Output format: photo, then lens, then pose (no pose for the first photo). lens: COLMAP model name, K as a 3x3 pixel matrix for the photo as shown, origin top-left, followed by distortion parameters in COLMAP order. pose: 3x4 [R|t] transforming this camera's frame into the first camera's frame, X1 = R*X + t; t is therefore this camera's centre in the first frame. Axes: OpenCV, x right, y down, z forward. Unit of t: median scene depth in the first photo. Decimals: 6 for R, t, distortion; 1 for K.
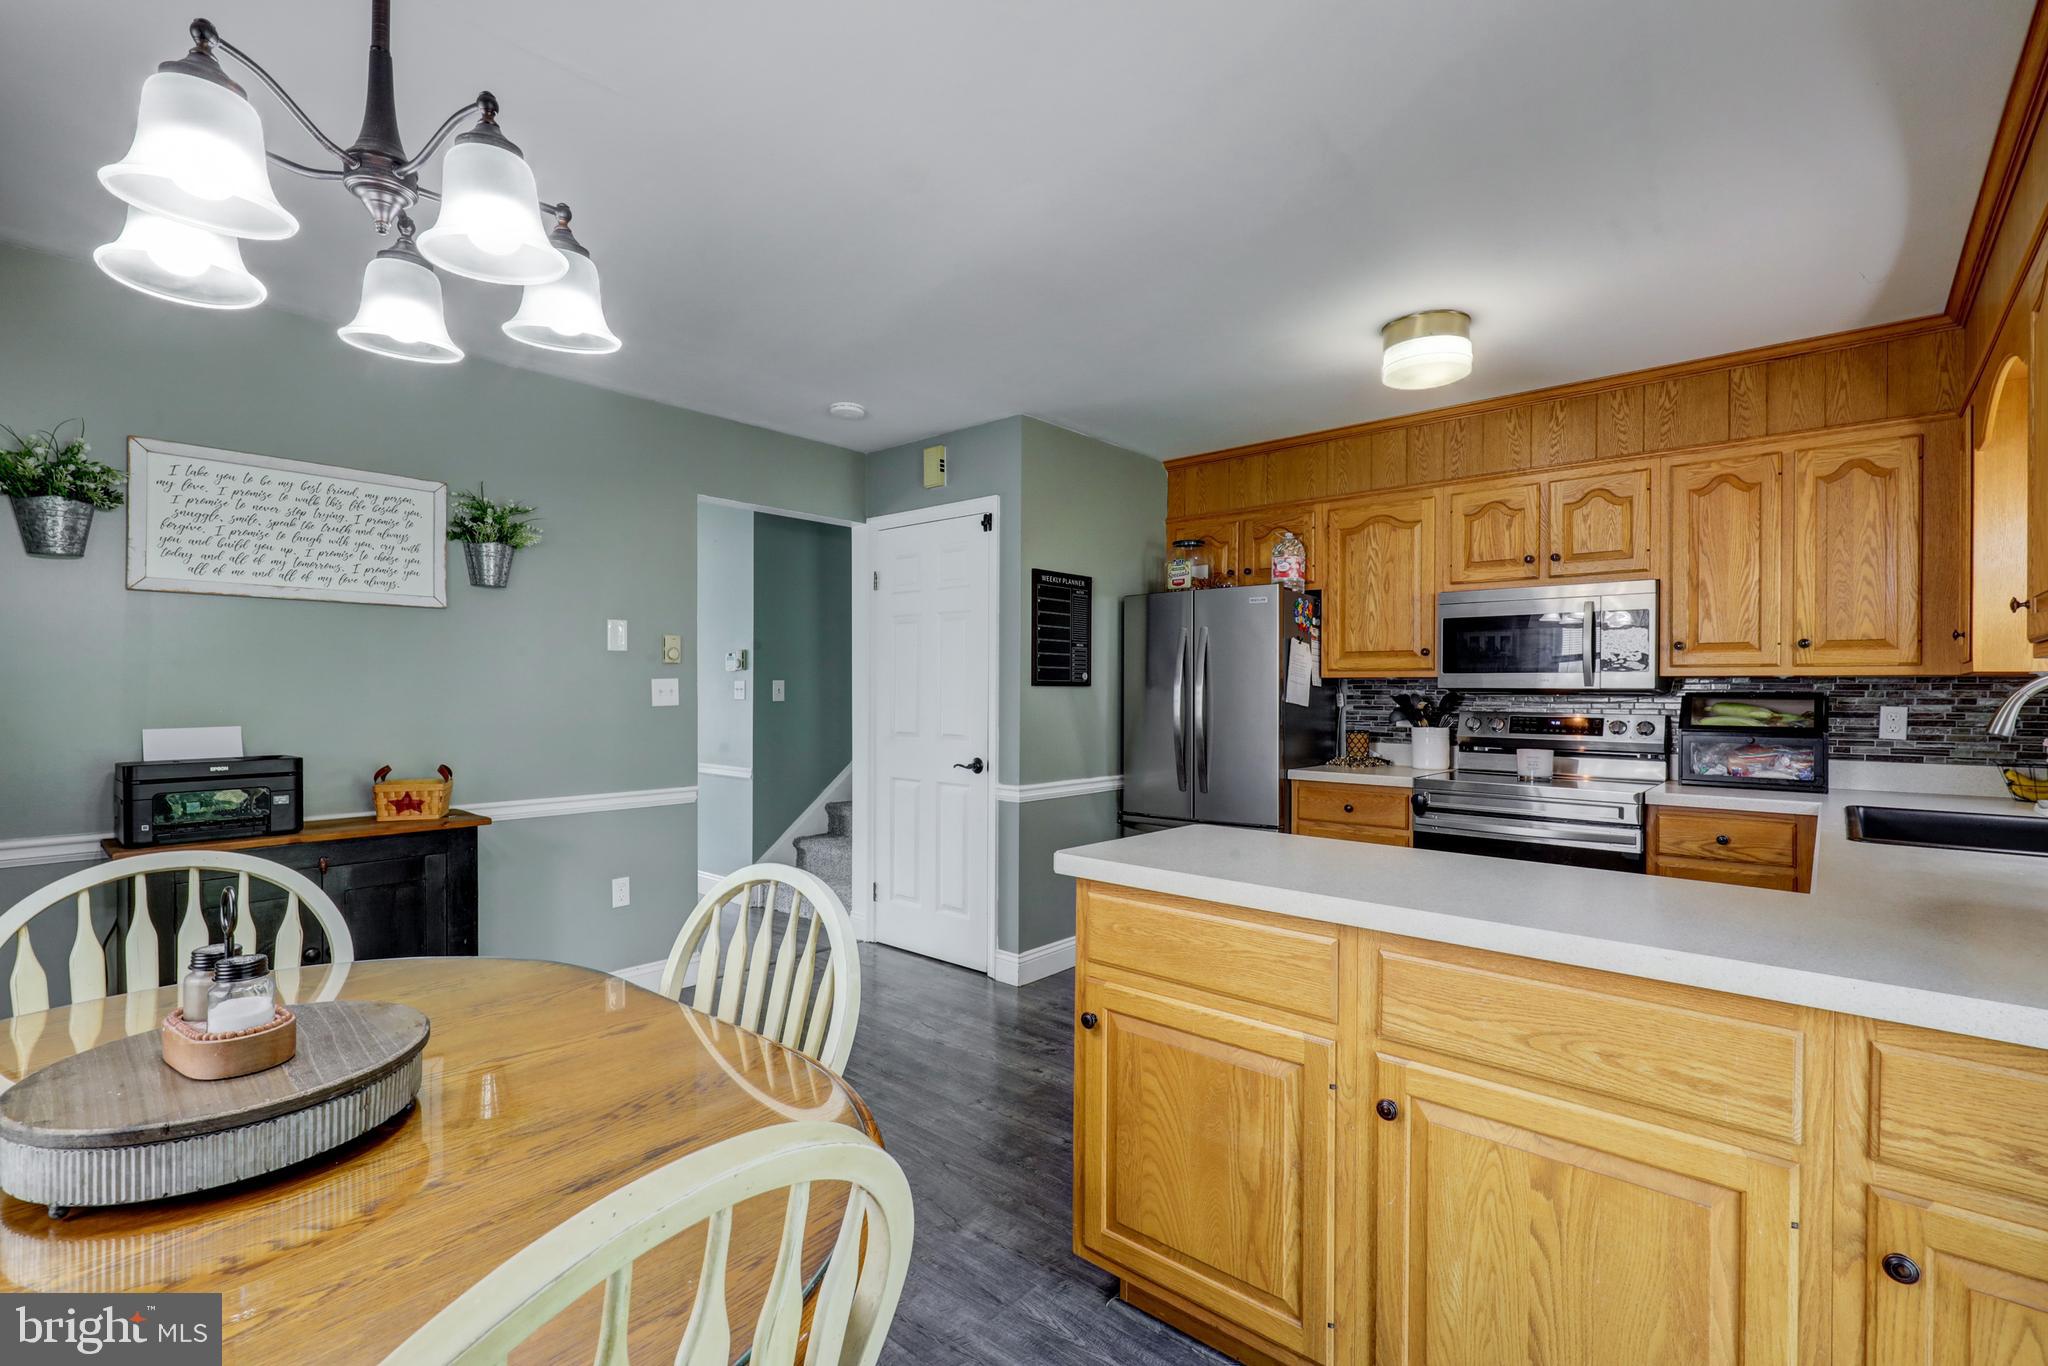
lens RADIAL K [[926.5, 0, 1027.1], [0, 926.5, 692.5], [0, 0, 1]] dist [0.000090, 0.000356]
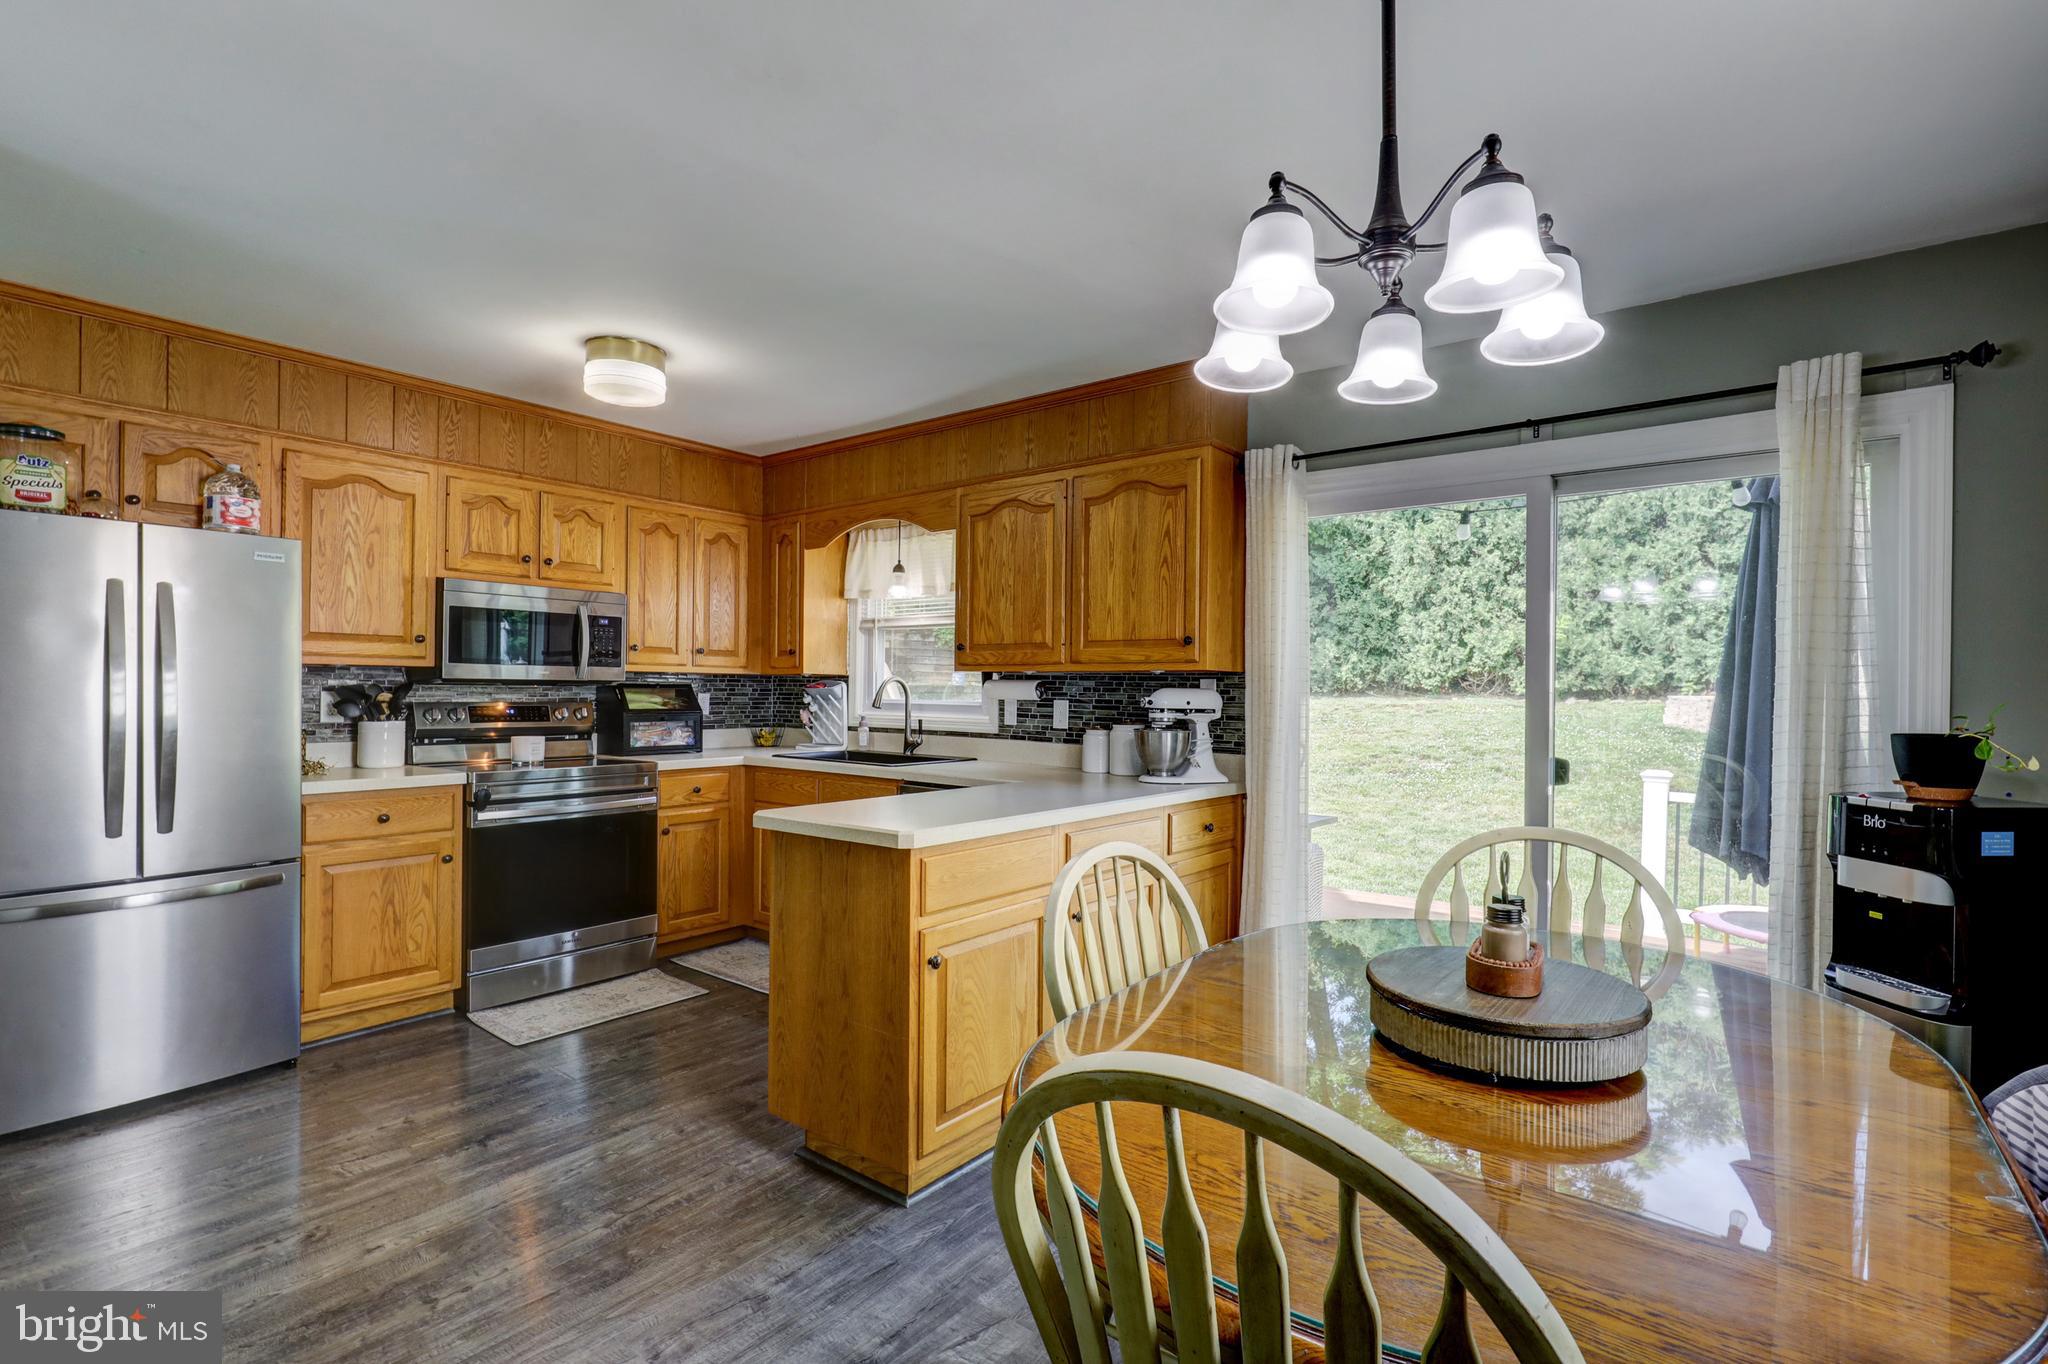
lens RADIAL K [[949.9, 0, 1027.3], [0, 949.9, 684.5], [0, 0, 1]] dist [-0.001962, -0.000038]
pose [[-0.045769, 0.001639, 0.998951, -0.668163], [-0.006672, 0.999976, -0.001946, -0.000445], [-0.998930, -0.006754, -0.045757, 0.539756]]
